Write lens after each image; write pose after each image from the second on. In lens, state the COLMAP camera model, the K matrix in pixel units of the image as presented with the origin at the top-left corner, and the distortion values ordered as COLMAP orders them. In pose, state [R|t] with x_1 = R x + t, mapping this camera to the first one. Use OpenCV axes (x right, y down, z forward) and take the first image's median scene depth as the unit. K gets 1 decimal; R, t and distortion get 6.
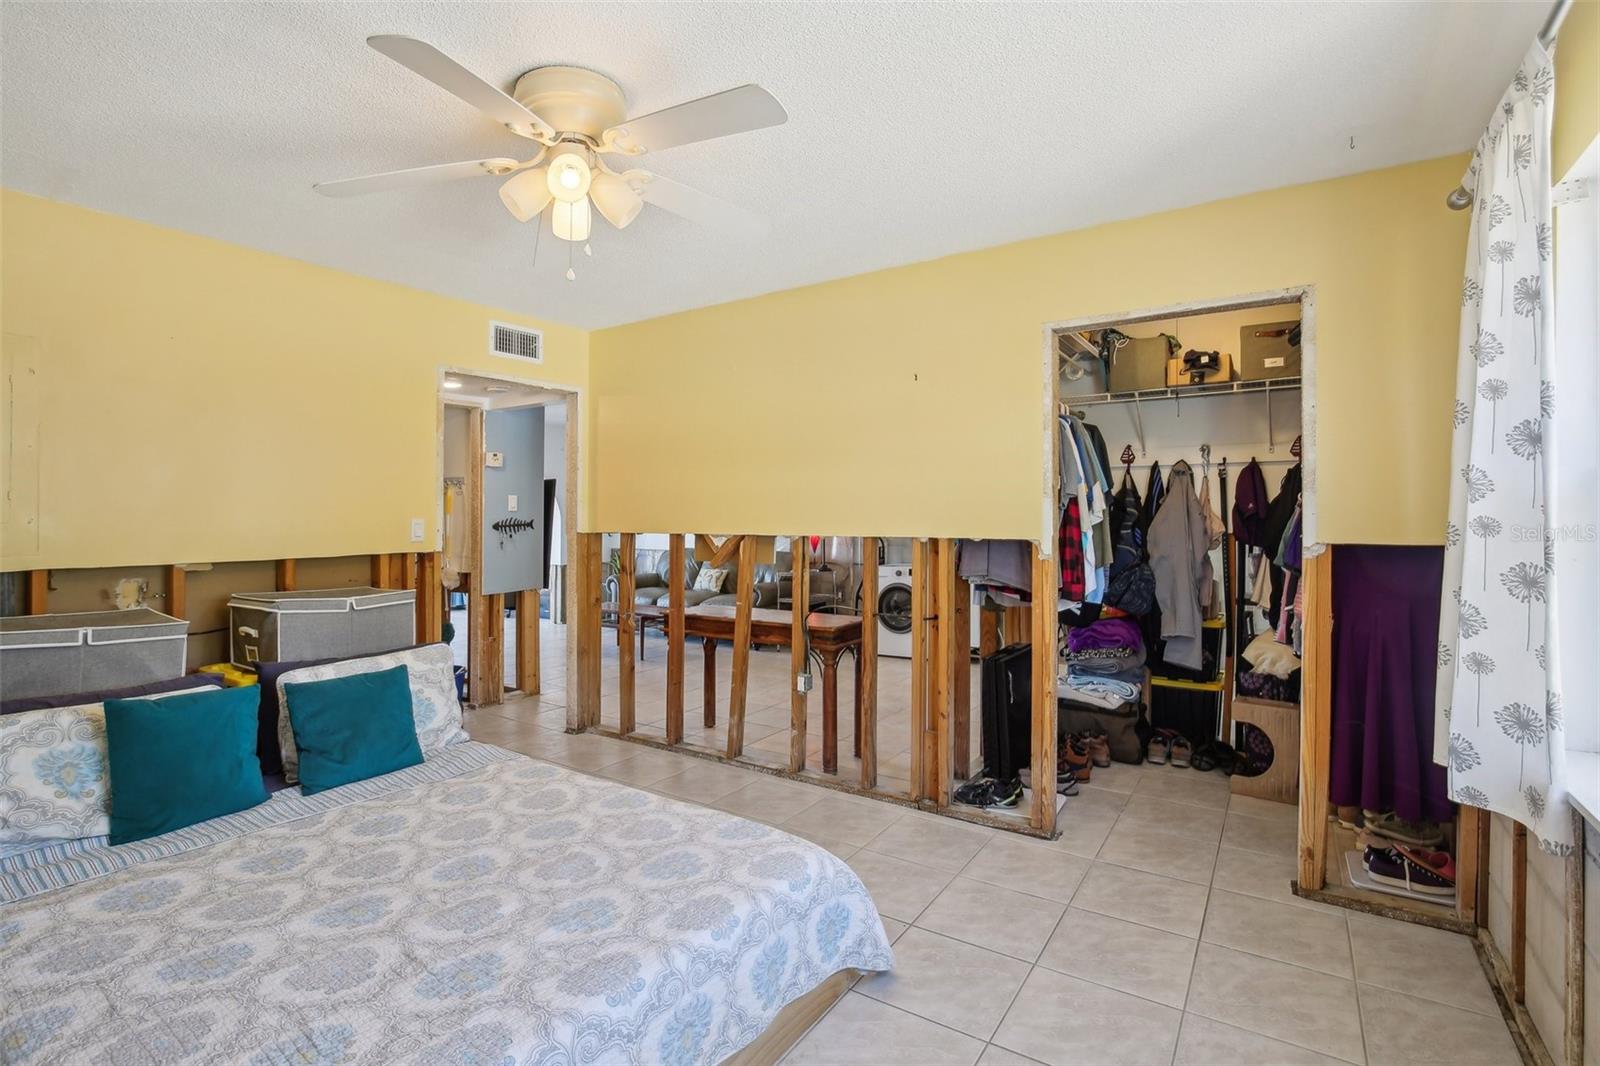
lens RADIAL K [[752.0, 0, 793.8], [0, 752.0, 503.5], [0, 0, 1]] dist [-0.031558, 0.001434]
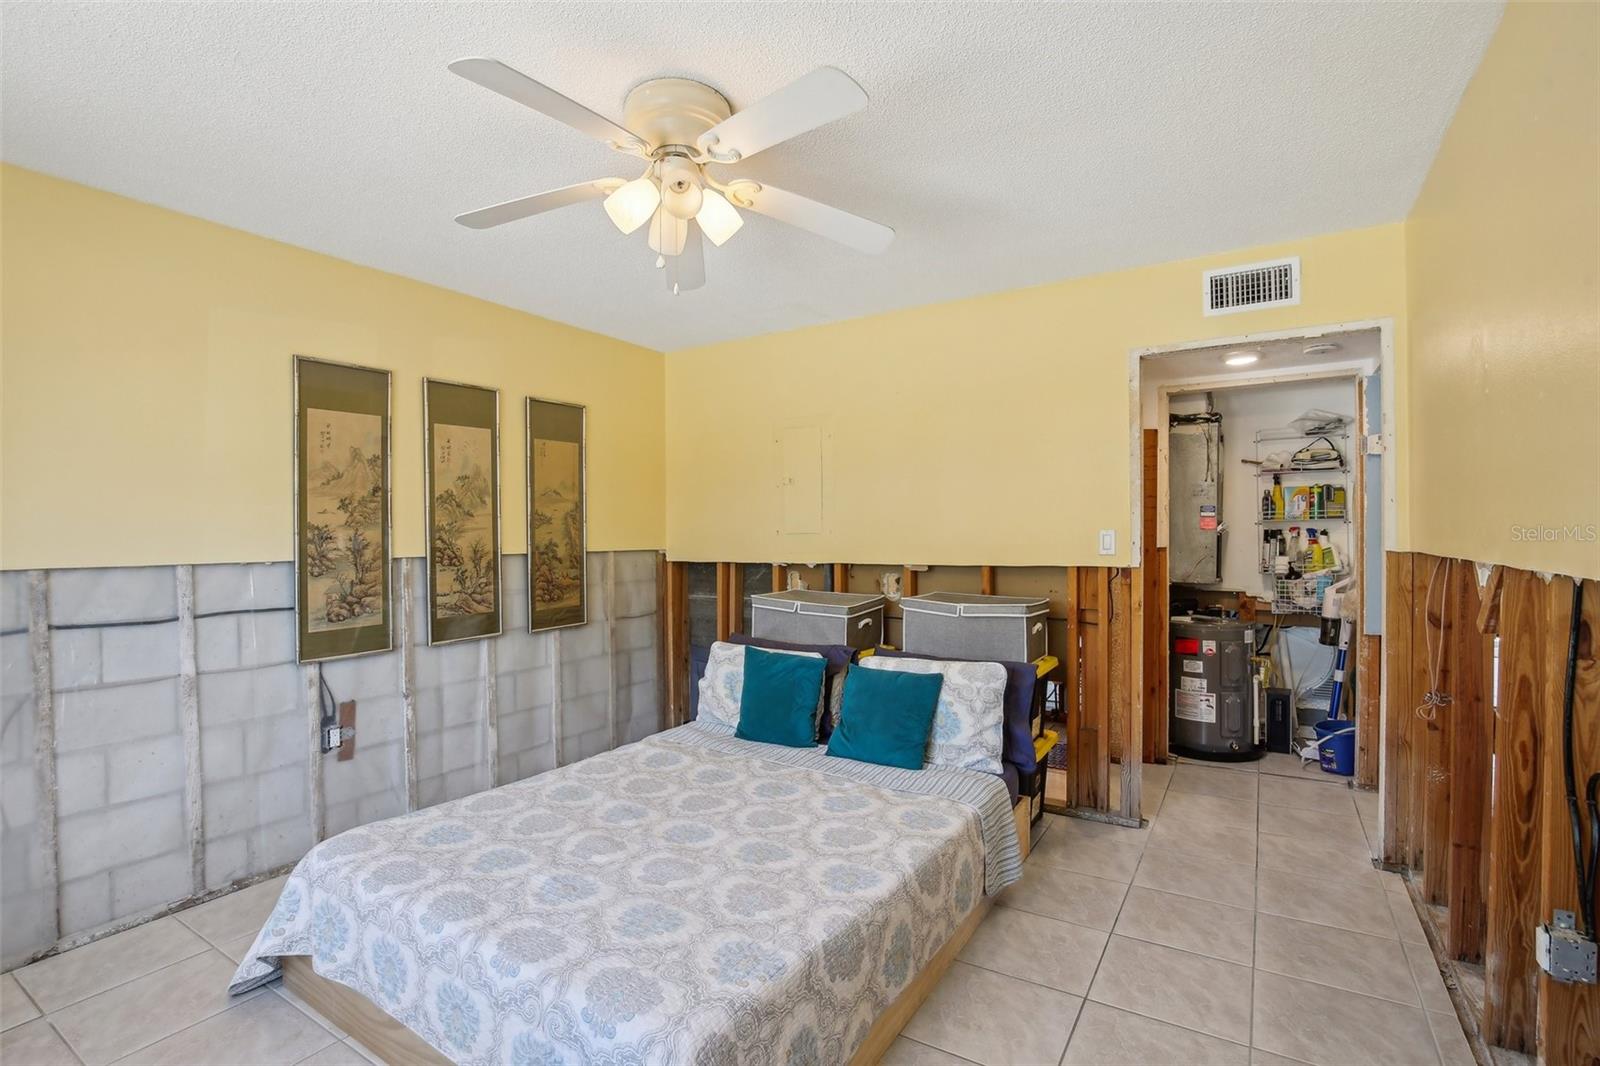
lens RADIAL K [[739.0, 0, 791.3], [0, 739.0, 532.4], [0, 0, 1]] dist [-0.031507, 0.000198]
pose [[0.027249, 0.003407, -0.999623, 0.583434], [0.023658, 0.999712, 0.004052, 0.017891], [0.999349, -0.023759, 0.027161, 0.942010]]
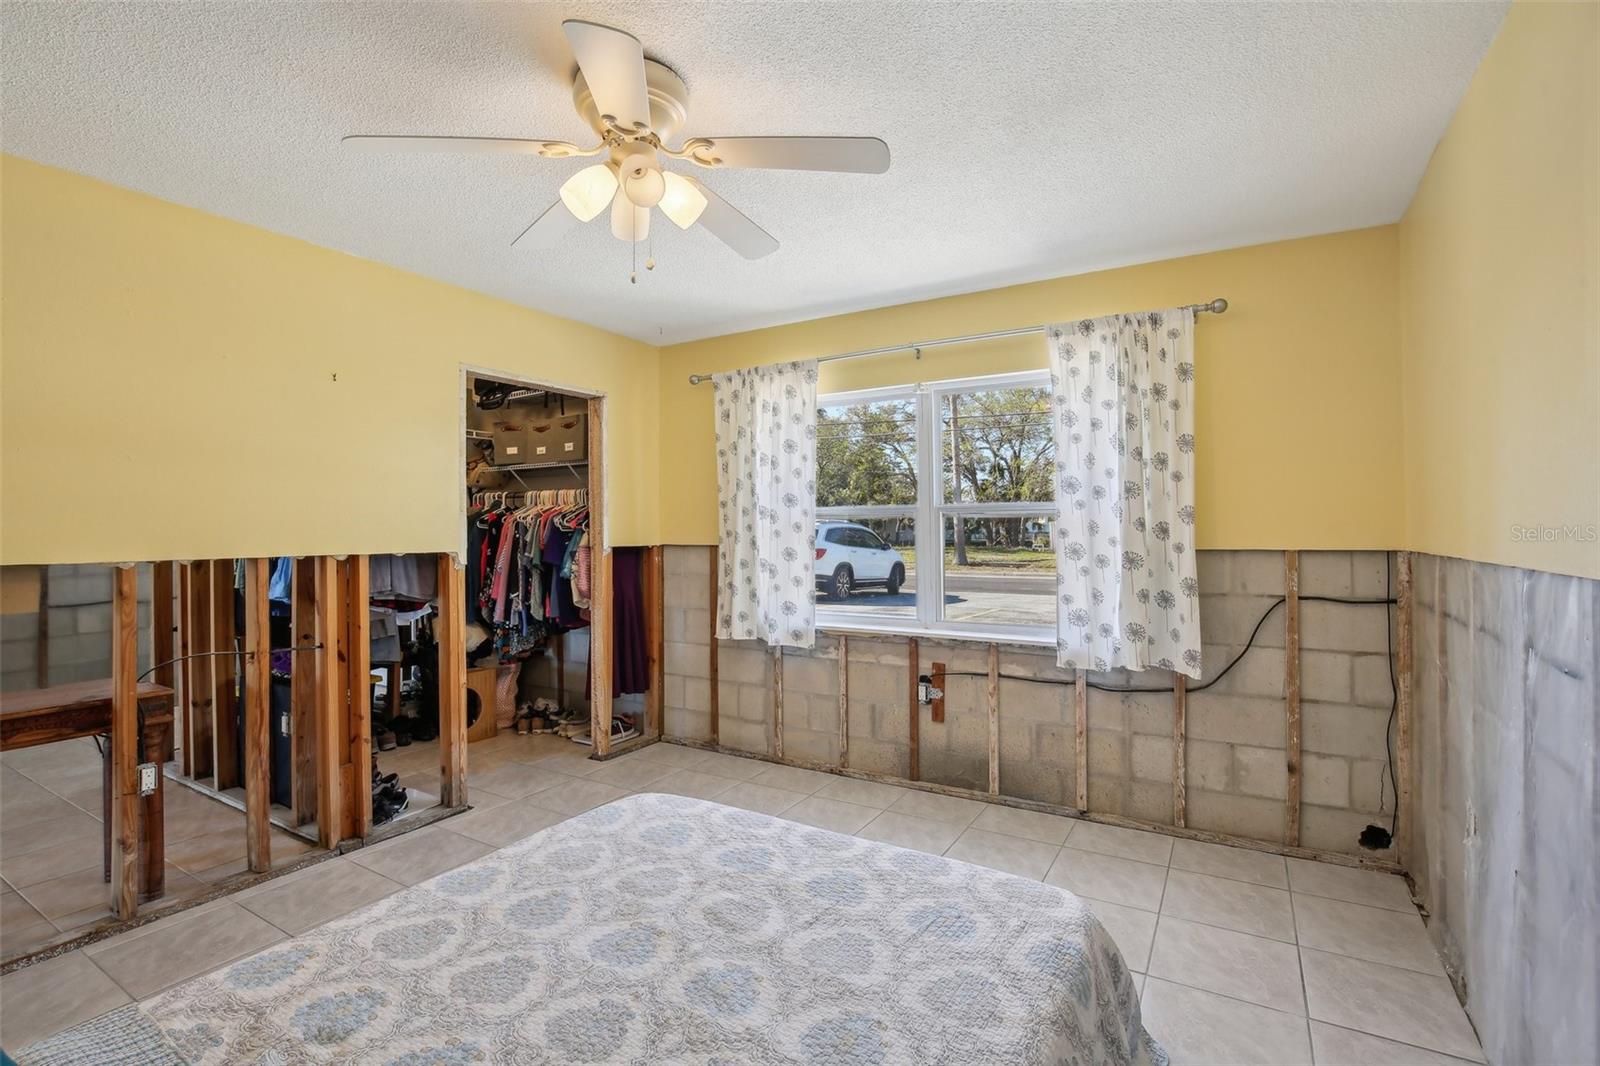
lens RADIAL K [[744.8, 0, 792.0], [0, 744.8, 519.2], [0, 0, 1]] dist [-0.027858, -0.000027]
pose [[-0.046120, 0.014537, 0.998830, -1.063881], [-0.008011, 0.999857, -0.014922, 0.015743], [-0.998904, -0.008690, -0.045997, 0.705369]]
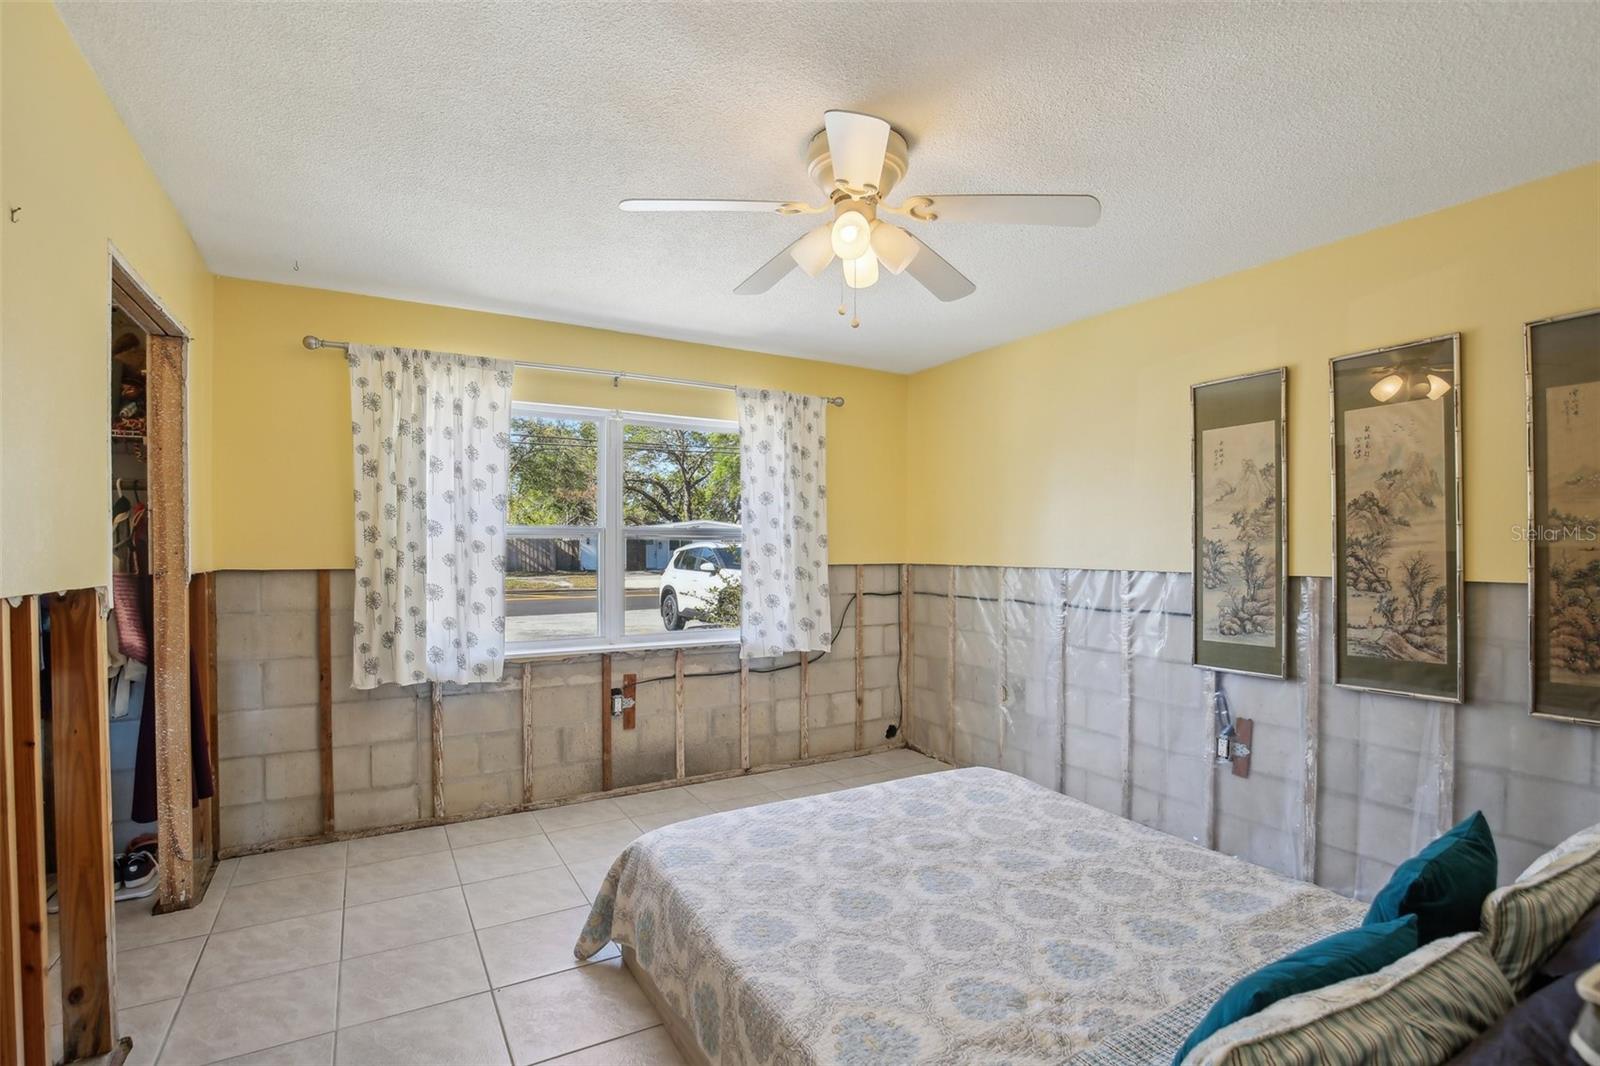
lens RADIAL K [[747.1, 0, 801.1], [0, 747.1, 557.1], [0, 0, 1]] dist [-0.040957, -0.000817]
pose [[-0.903011, -0.003999, 0.429599, -0.582875], [-0.006039, 0.999976, -0.003384, 0.031124], [-0.429575, -0.005650, -0.903013, 1.679374]]
